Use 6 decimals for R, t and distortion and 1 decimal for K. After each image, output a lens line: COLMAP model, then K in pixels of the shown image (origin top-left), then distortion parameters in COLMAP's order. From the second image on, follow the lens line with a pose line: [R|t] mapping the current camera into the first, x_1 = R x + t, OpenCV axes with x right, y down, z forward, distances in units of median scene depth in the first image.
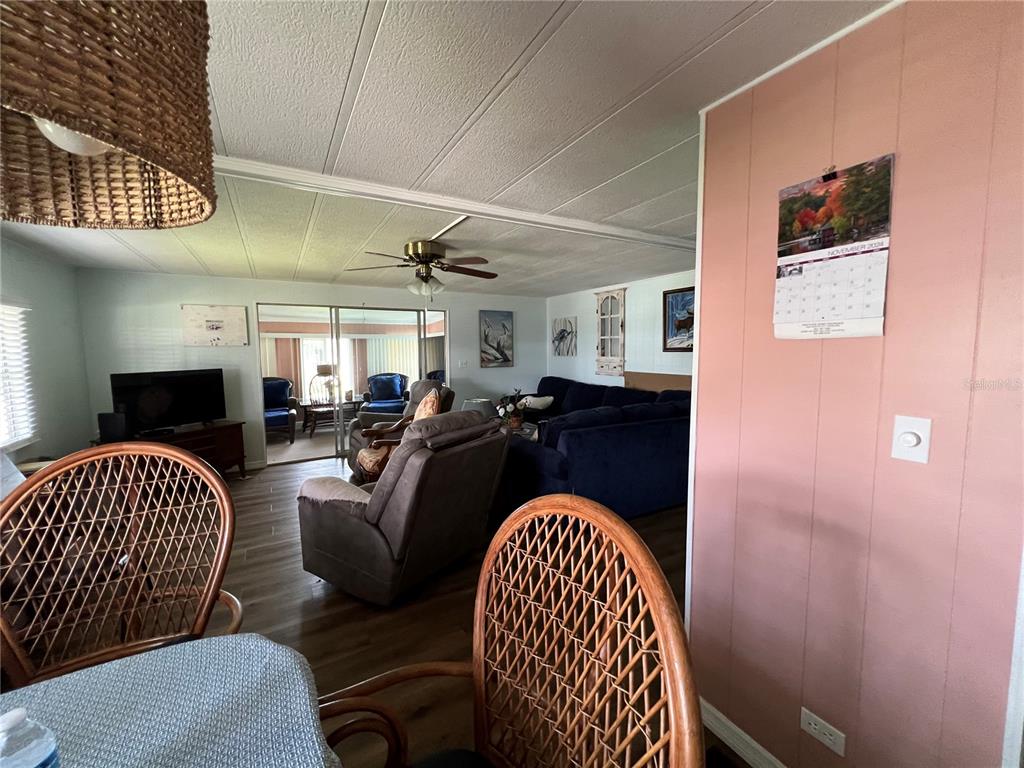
lens RADIAL K [[411.5, 0, 512.2], [0, 411.5, 385.7], [0, 0, 1]] dist [0.001429, 0.000046]
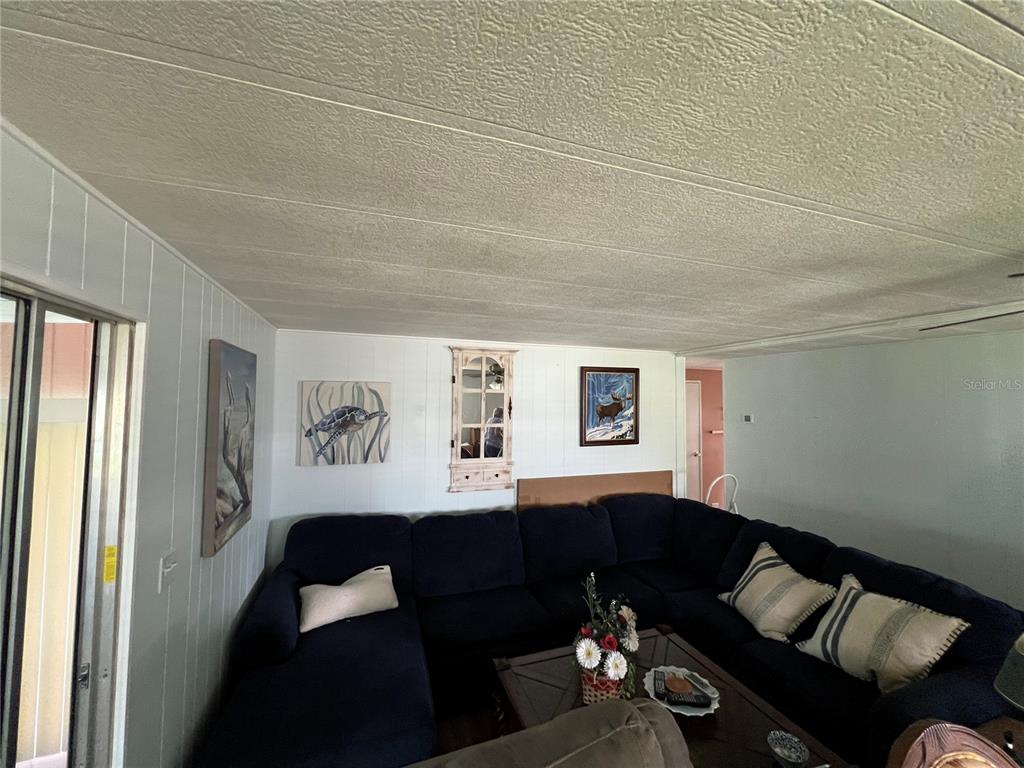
lens RADIAL K [[411.5, 0, 510.9], [0, 411.5, 379.8], [0, 0, 1]] dist [0.001429, 0.000046]
pose [[0.187501, 0.053563, 0.980803, -0.337932], [0.078314, 0.994518, -0.069283, -0.137224], [-0.979138, 0.089801, 0.182278, 0.835927]]
